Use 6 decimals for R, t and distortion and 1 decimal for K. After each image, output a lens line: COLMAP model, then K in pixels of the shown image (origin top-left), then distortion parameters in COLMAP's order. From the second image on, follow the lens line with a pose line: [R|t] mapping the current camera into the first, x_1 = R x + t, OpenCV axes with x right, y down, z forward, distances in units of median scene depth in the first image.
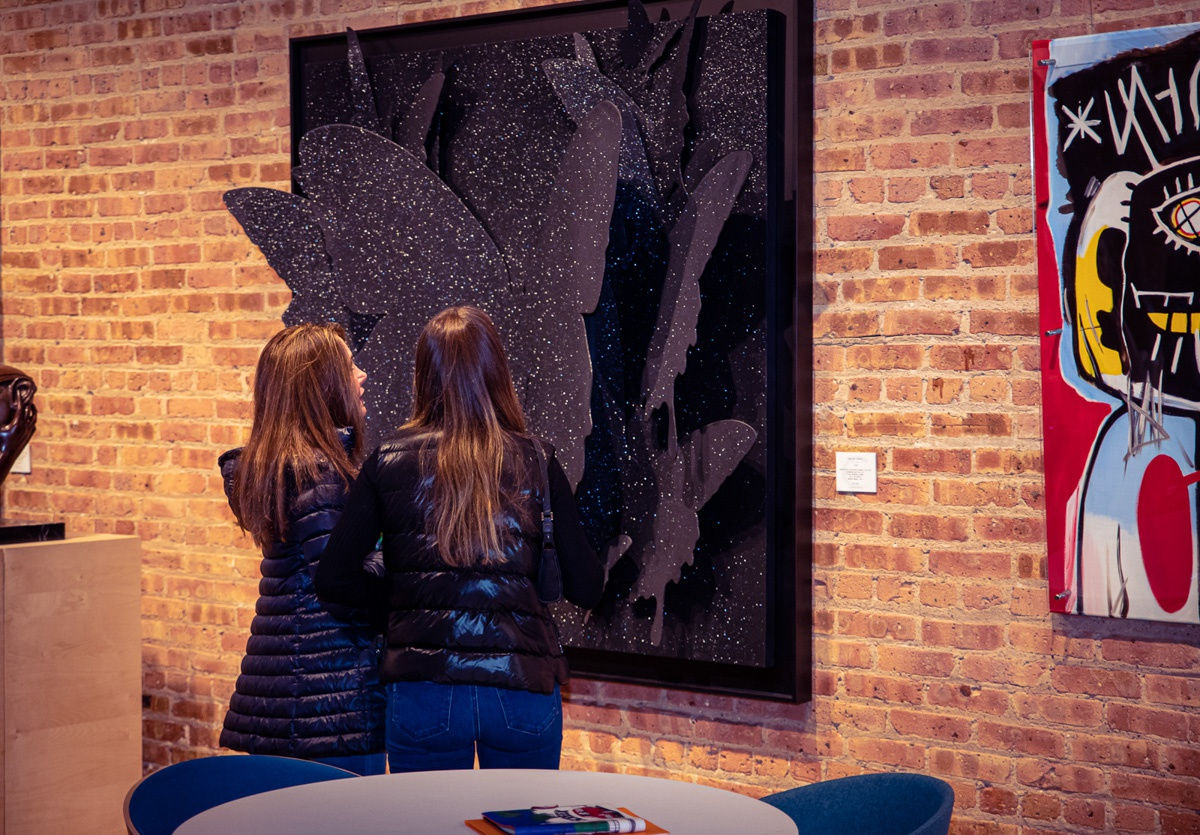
lens RADIAL K [[2134.4, 0, 600.0], [0, 2134.4, 417.5], [0, 0, 1]] dist [0.104374, 0.047314]
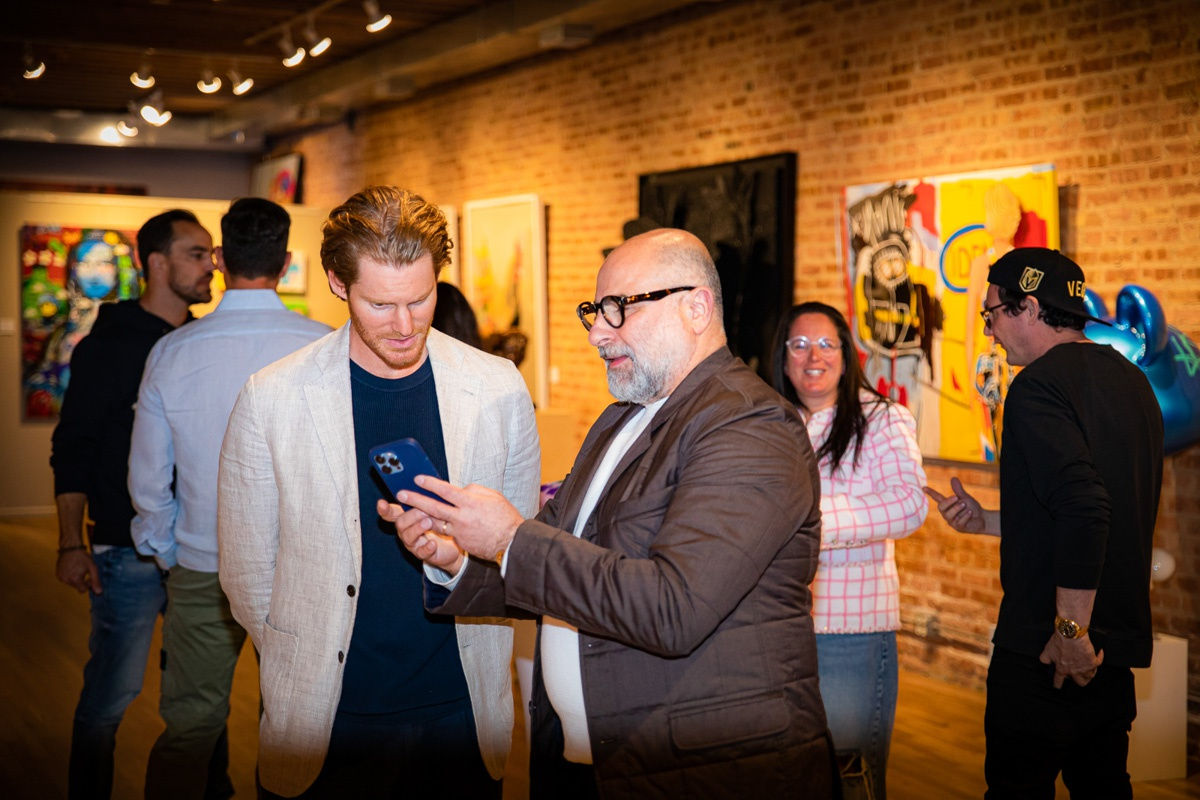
lens RADIAL K [[1850.0, 0, 600.0], [0, 1850.0, 400.0], [0, 0, 1]] dist [0.141701, -0.002665]
pose [[0.892837, 0.034781, -0.449035, 0.848313], [-0.031648, 0.999394, 0.014483, 0.023547], [0.449267, 0.001280, 0.893397, -0.828005]]
